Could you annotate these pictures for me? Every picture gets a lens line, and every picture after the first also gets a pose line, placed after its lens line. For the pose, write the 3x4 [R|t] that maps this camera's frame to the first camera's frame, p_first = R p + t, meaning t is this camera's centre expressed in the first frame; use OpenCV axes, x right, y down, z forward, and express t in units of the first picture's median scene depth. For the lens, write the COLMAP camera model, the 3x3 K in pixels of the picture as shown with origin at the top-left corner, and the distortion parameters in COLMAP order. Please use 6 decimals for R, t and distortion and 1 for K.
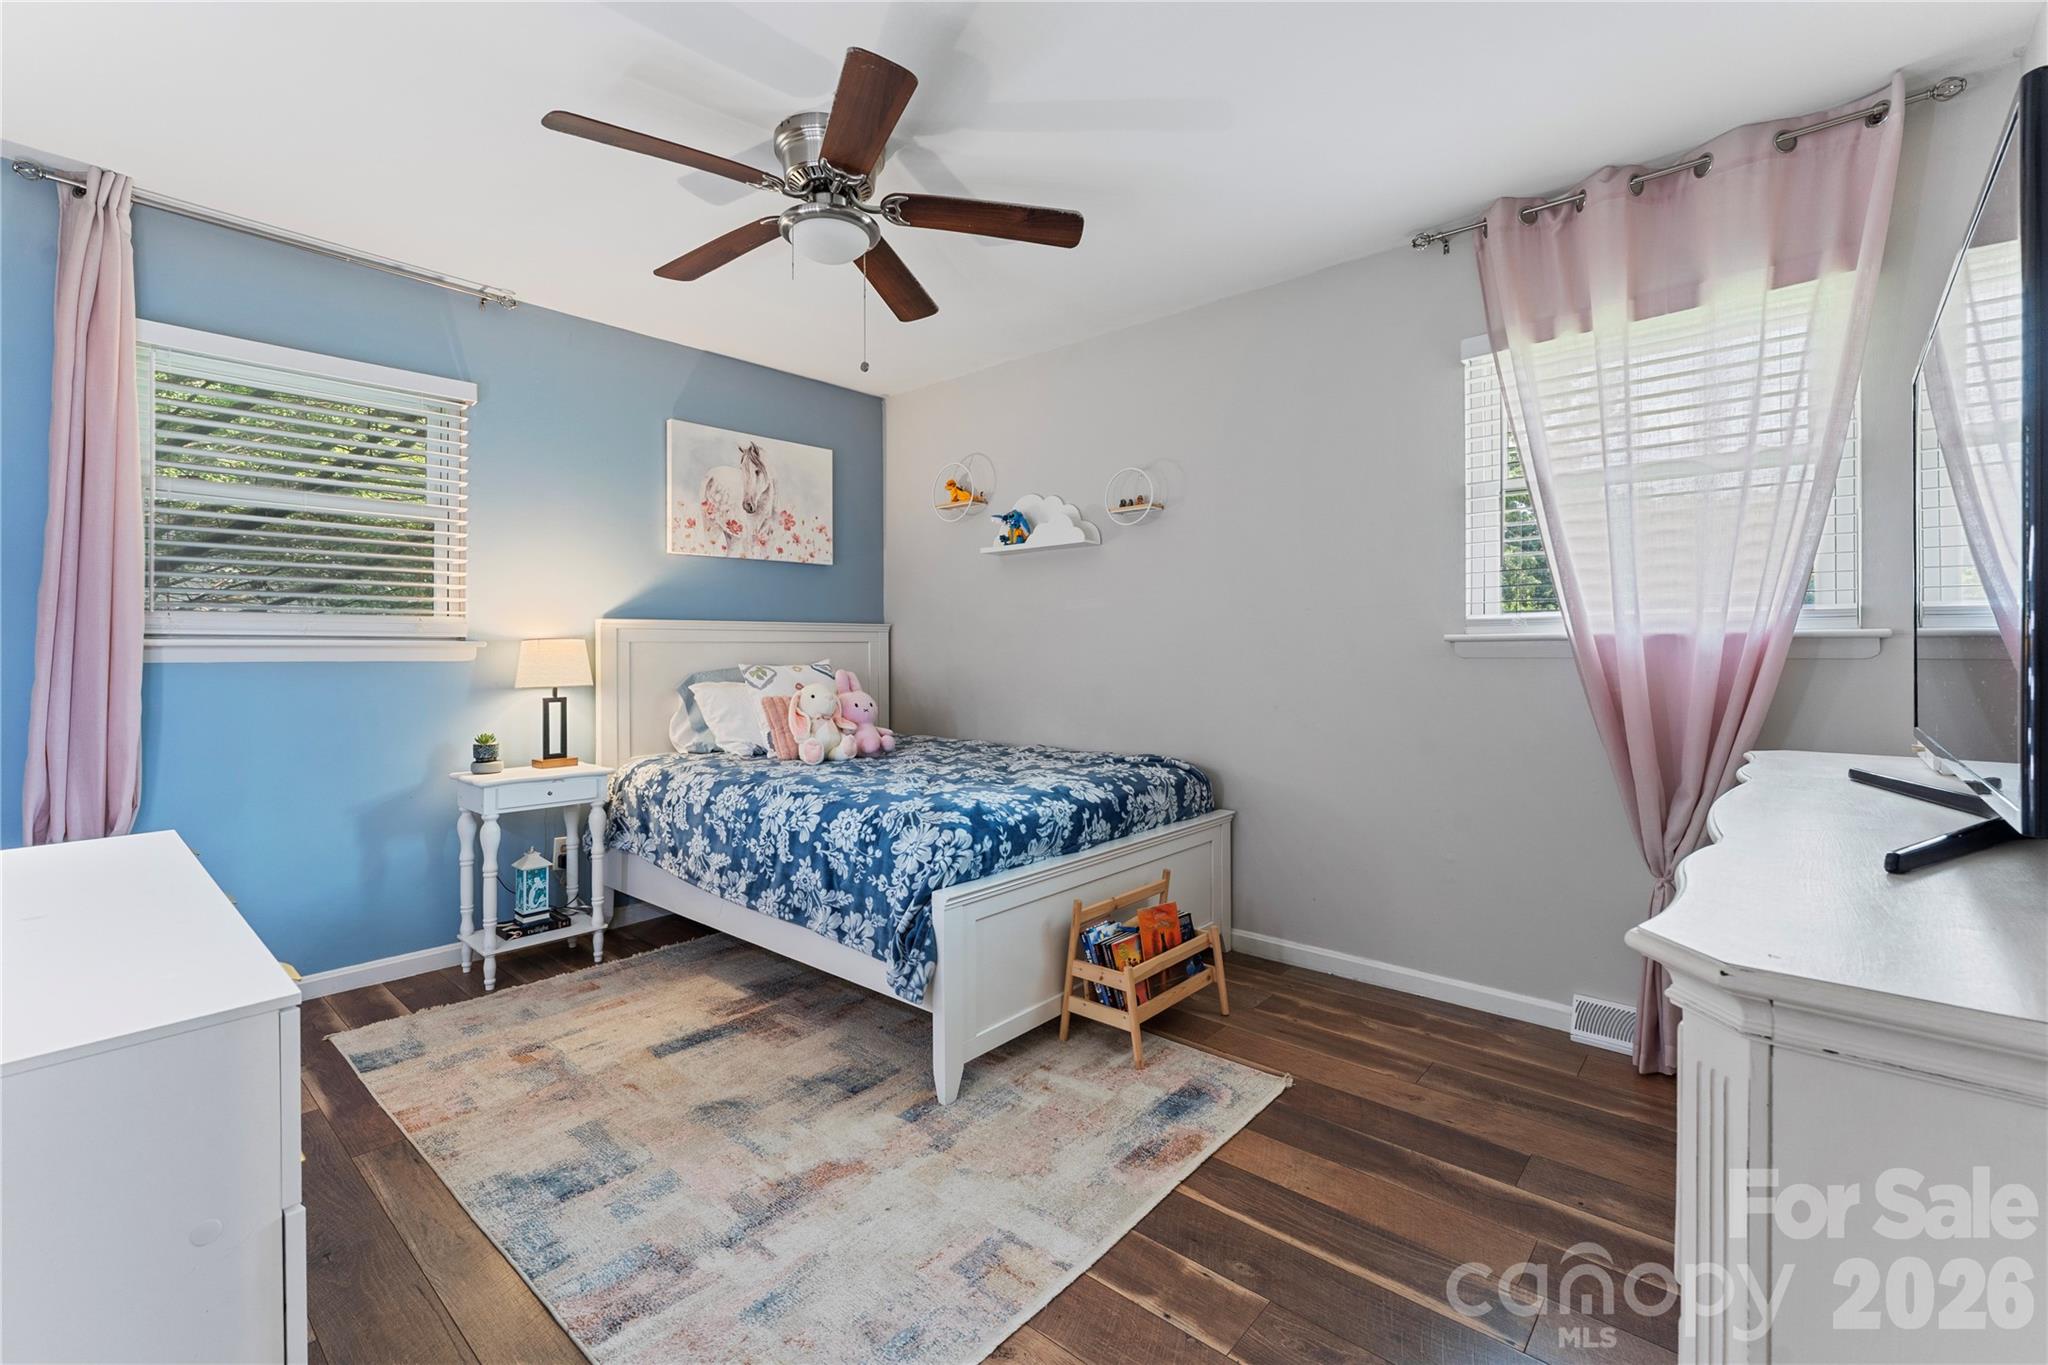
lens RADIAL K [[873.9, 0, 1032.6], [0, 873.9, 670.3], [0, 0, 1]] dist [0.001377, 0.000105]
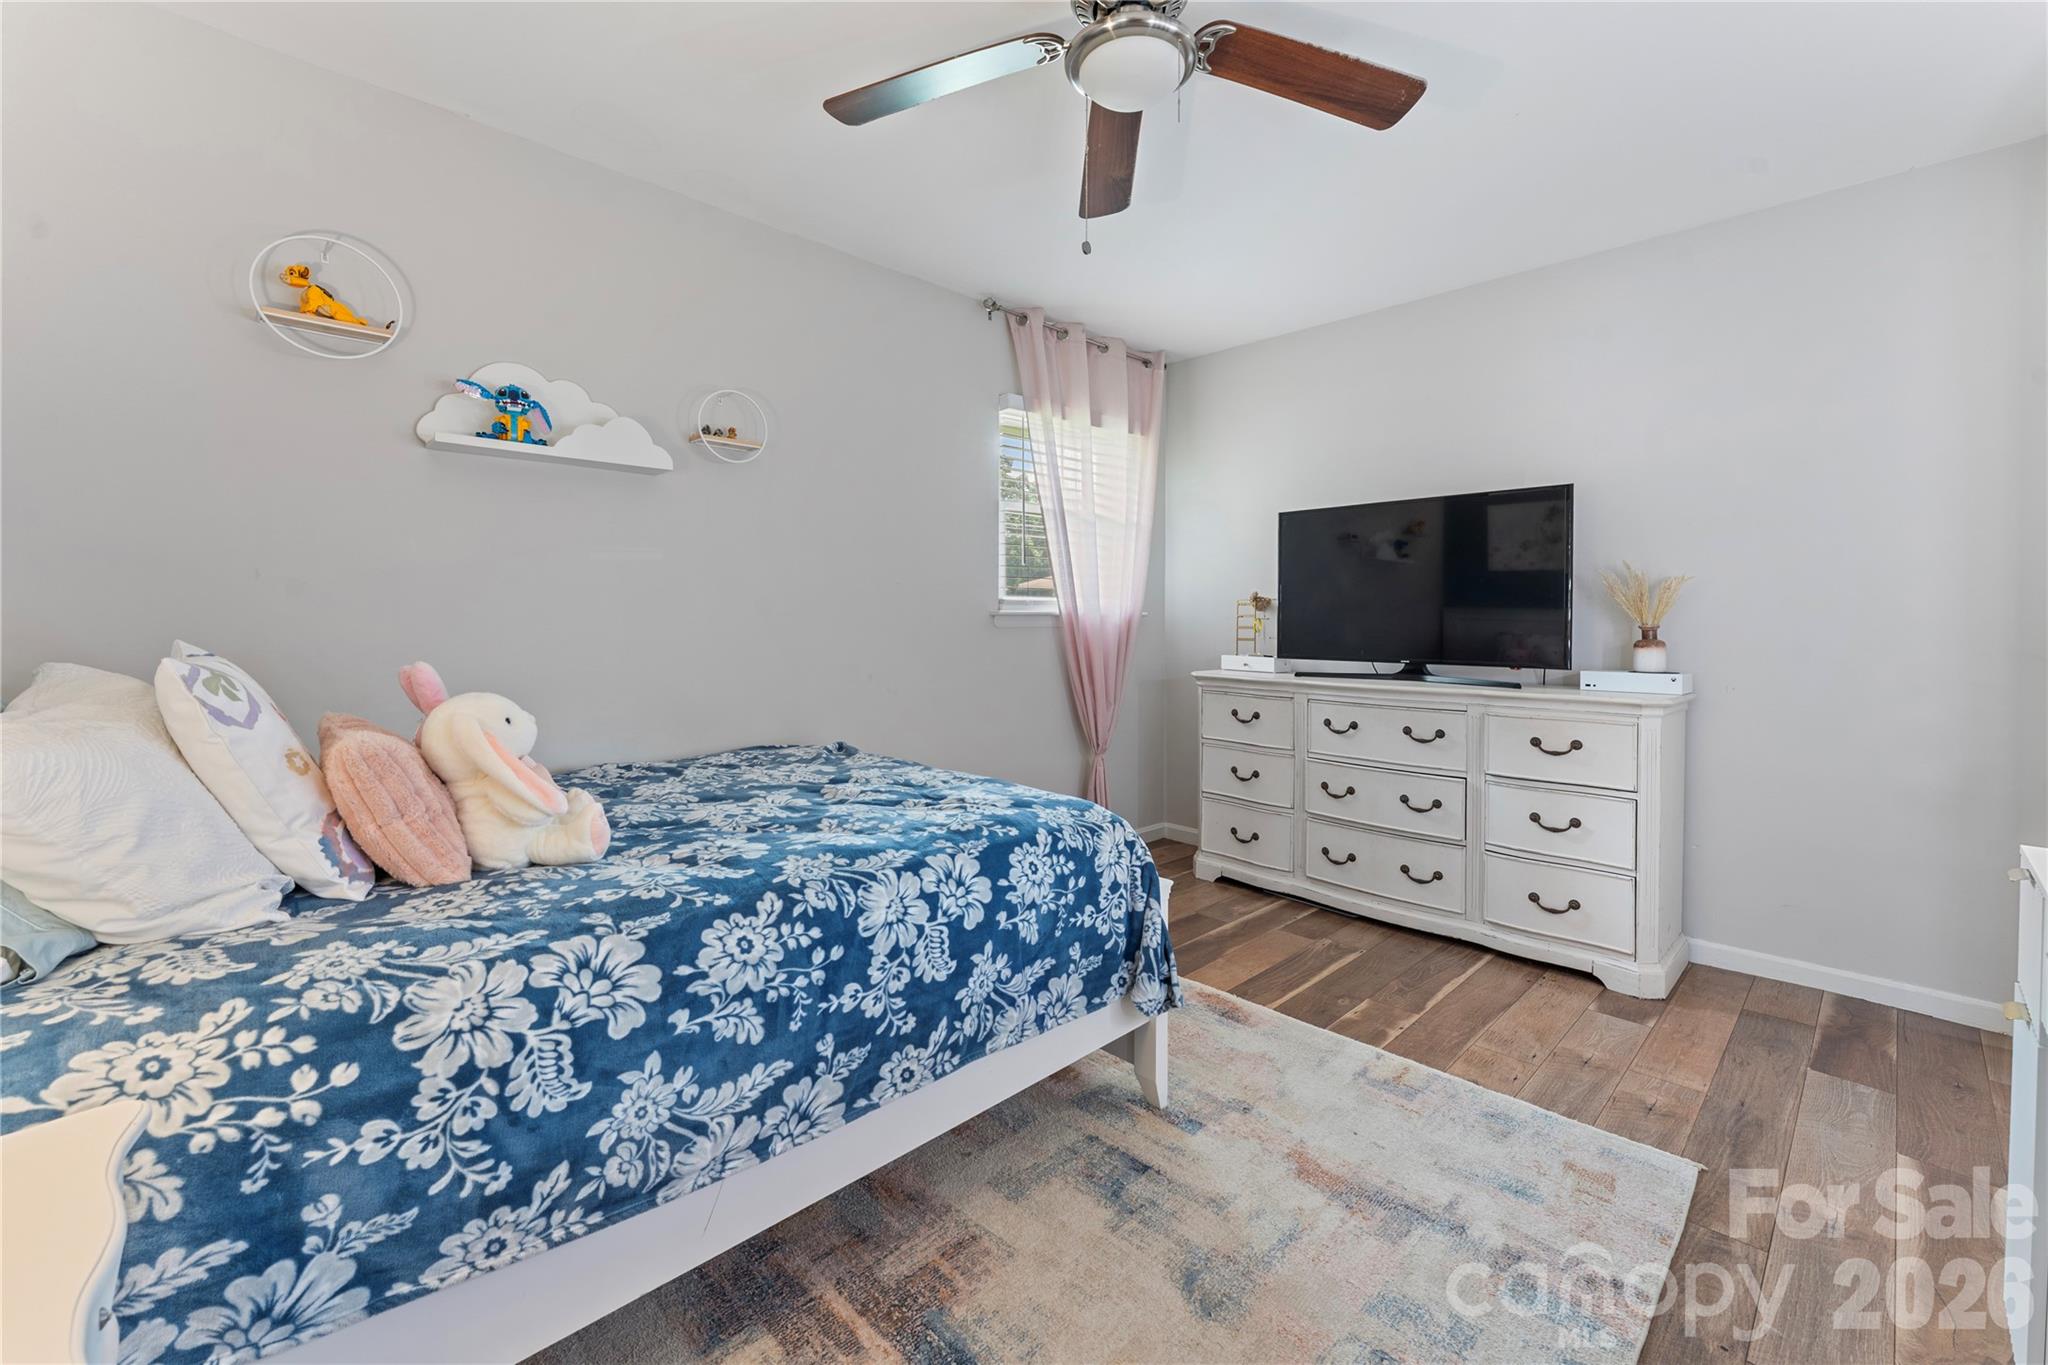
lens RADIAL K [[839.8, 0, 1025.6], [0, 839.8, 657.3], [0, 0, 1]] dist [-0.000401, -0.000182]
pose [[0.085677, -0.037055, 0.995634, -0.795453], [0.019746, 0.999175, 0.035488, -0.014983], [-0.996127, 0.016620, 0.086338, 0.851752]]
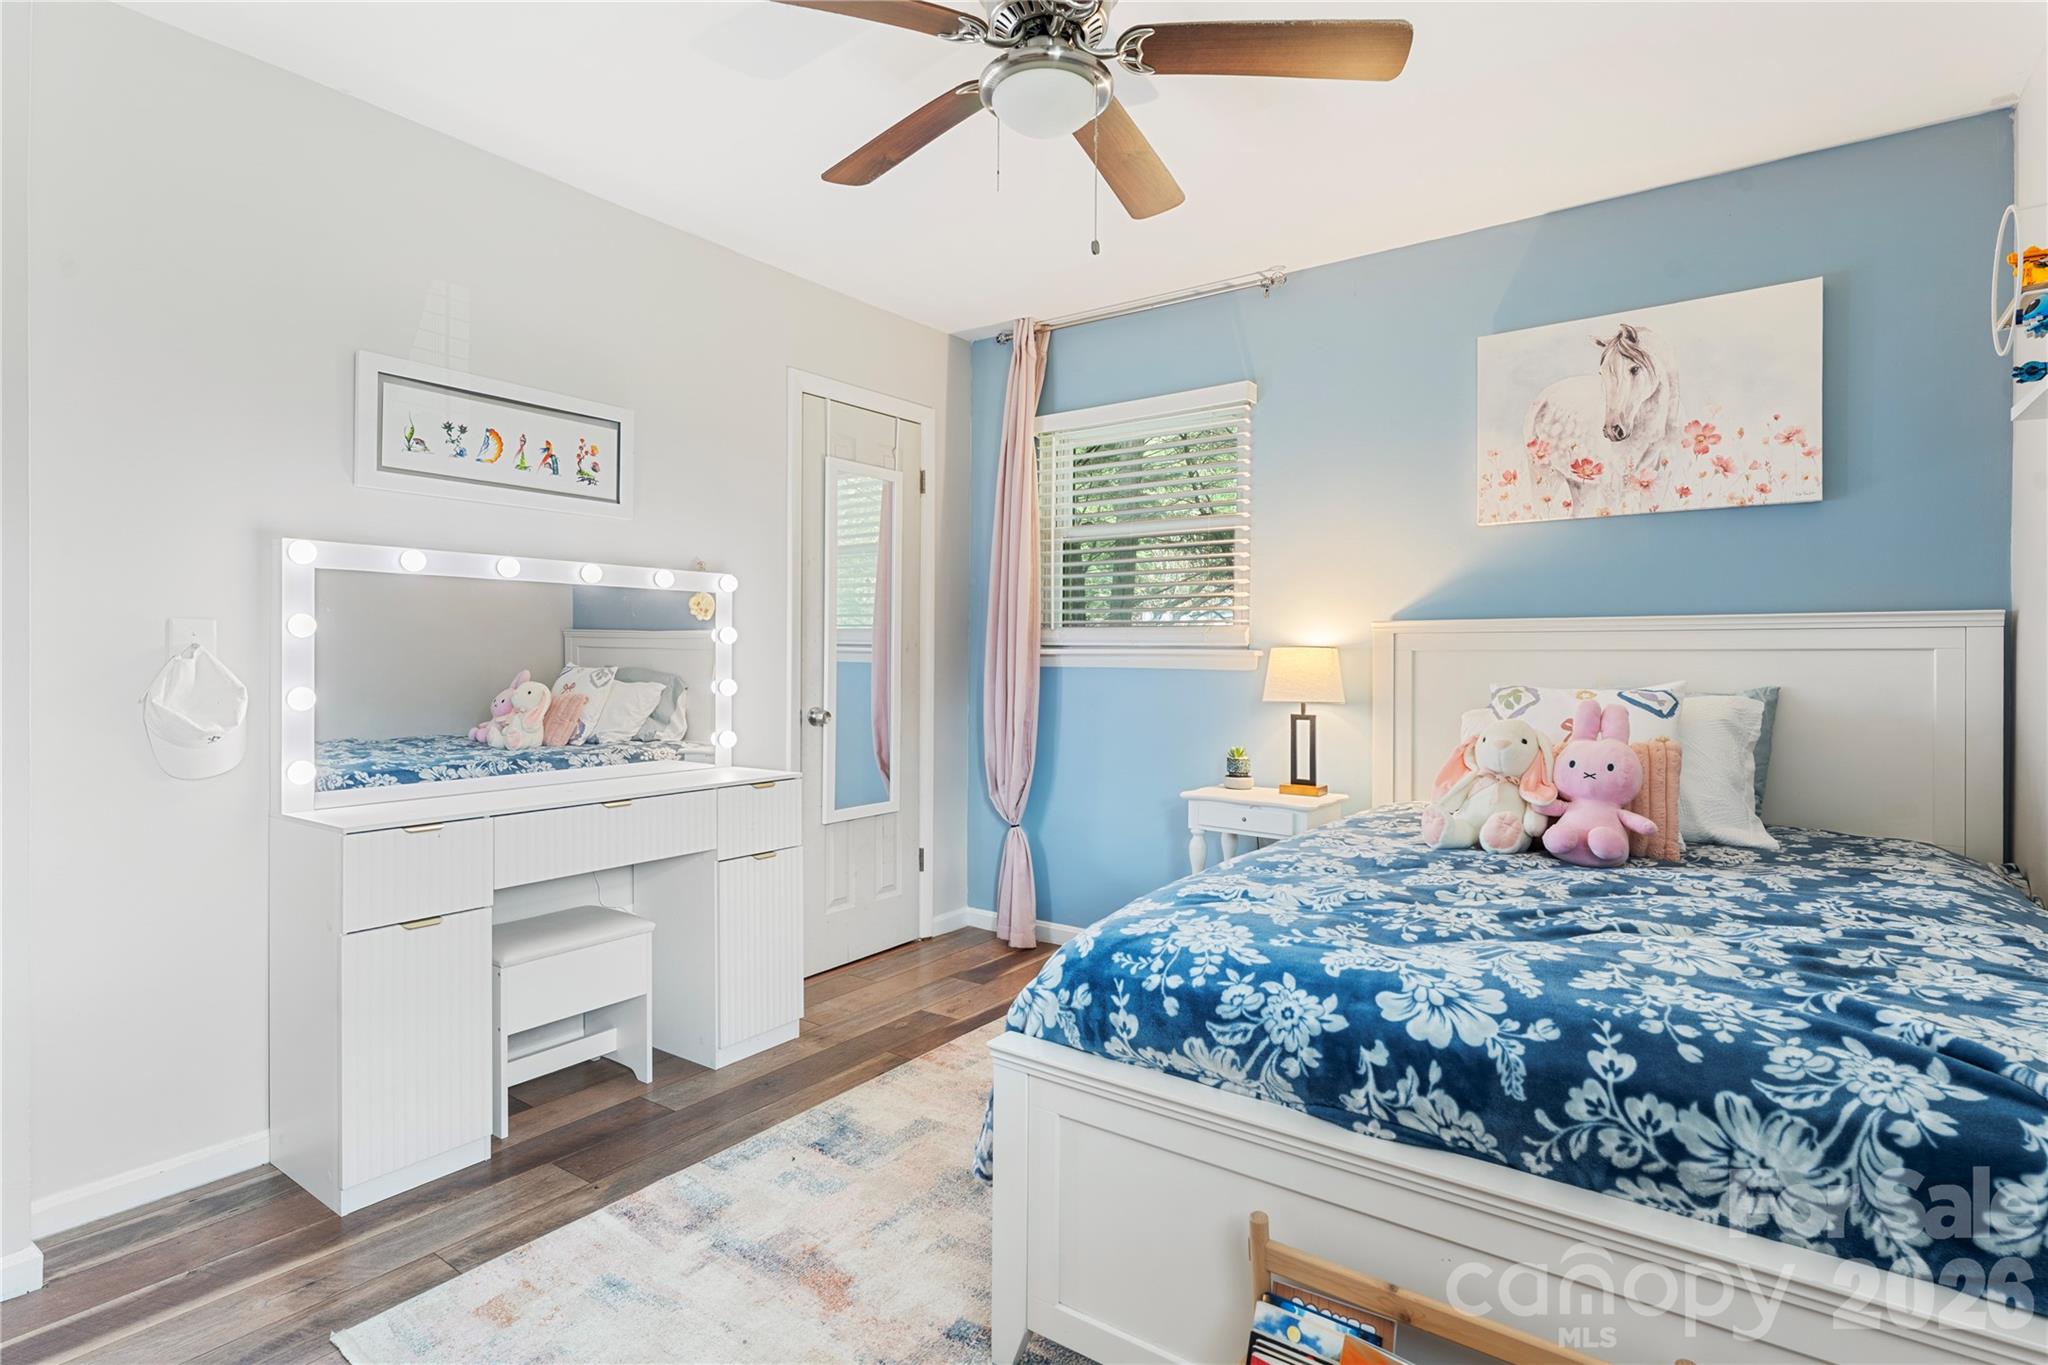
lens RADIAL K [[1017.0, 0, 1024.0], [0, 1017.0, 682.5], [0, 0, 1]] dist [-0.001885, -0.000104]
pose [[0.092626, 0.029536, -0.995263, 0.510346], [-0.031935, 0.999134, 0.026679, -0.022163], [0.995189, 0.029313, 0.093489, 0.749197]]
